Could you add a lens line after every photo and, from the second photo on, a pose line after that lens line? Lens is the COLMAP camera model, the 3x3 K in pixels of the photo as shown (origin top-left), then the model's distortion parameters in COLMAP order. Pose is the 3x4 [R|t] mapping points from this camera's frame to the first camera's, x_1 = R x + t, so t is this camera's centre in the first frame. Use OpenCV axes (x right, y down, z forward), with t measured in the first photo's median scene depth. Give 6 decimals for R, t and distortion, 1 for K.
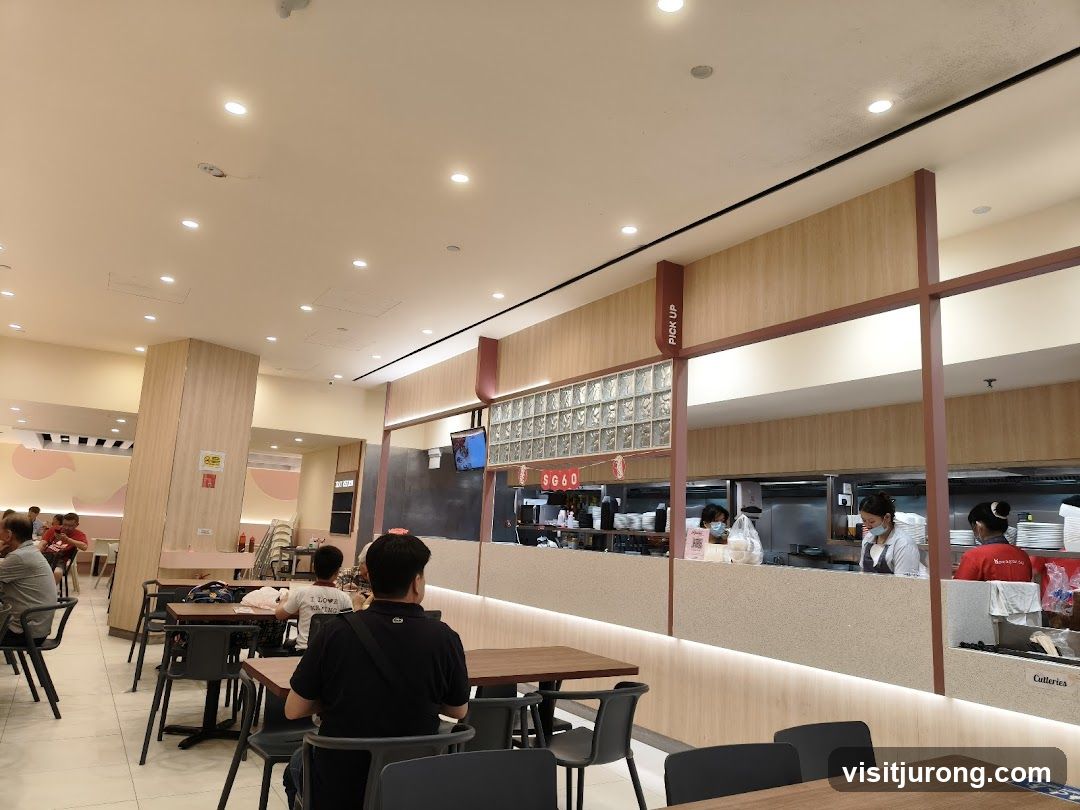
lens RADIAL K [[740.6, 0, 540.0], [0, 740.6, 405.0], [0, 0, 1]] dist [0.011512, -0.002350]
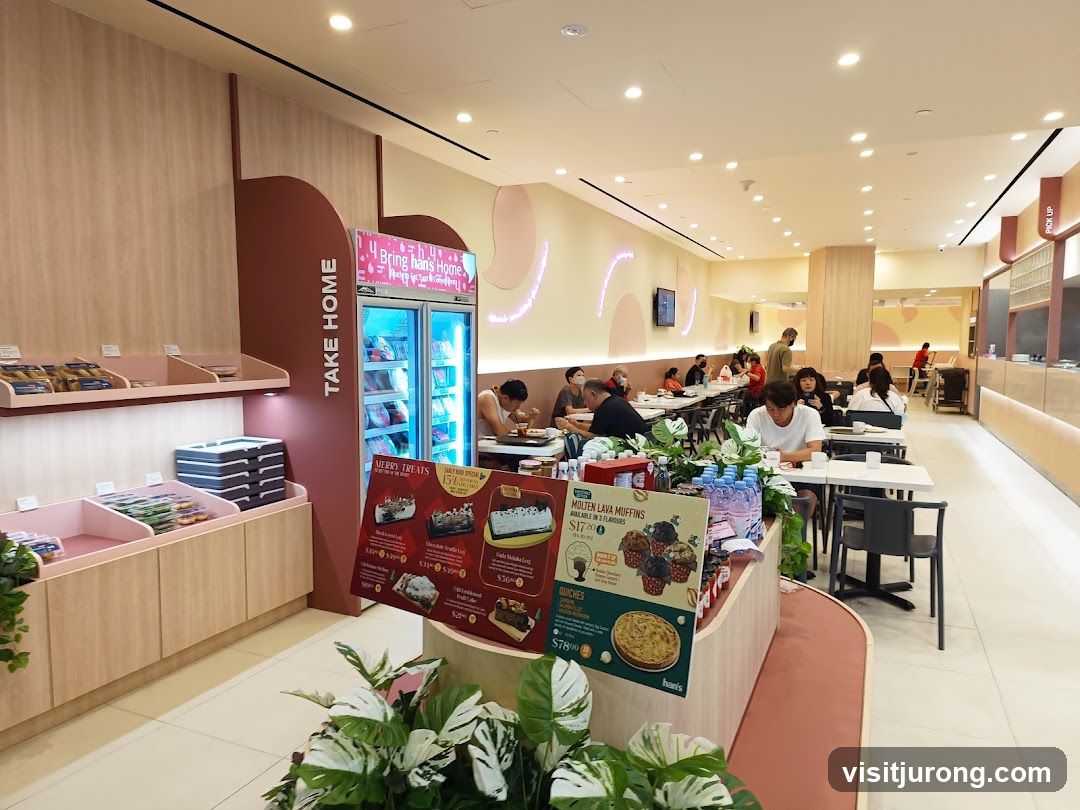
lens RADIAL K [[740.6, 0, 540.0], [0, 740.6, 405.0], [0, 0, 1]] dist [0.011512, -0.002350]
pose [[0.546845, 0.025499, -0.836846, 0.581666], [0.168709, 0.975677, 0.139974, -0.082959], [0.820060, -0.217727, 0.529241, -0.493648]]
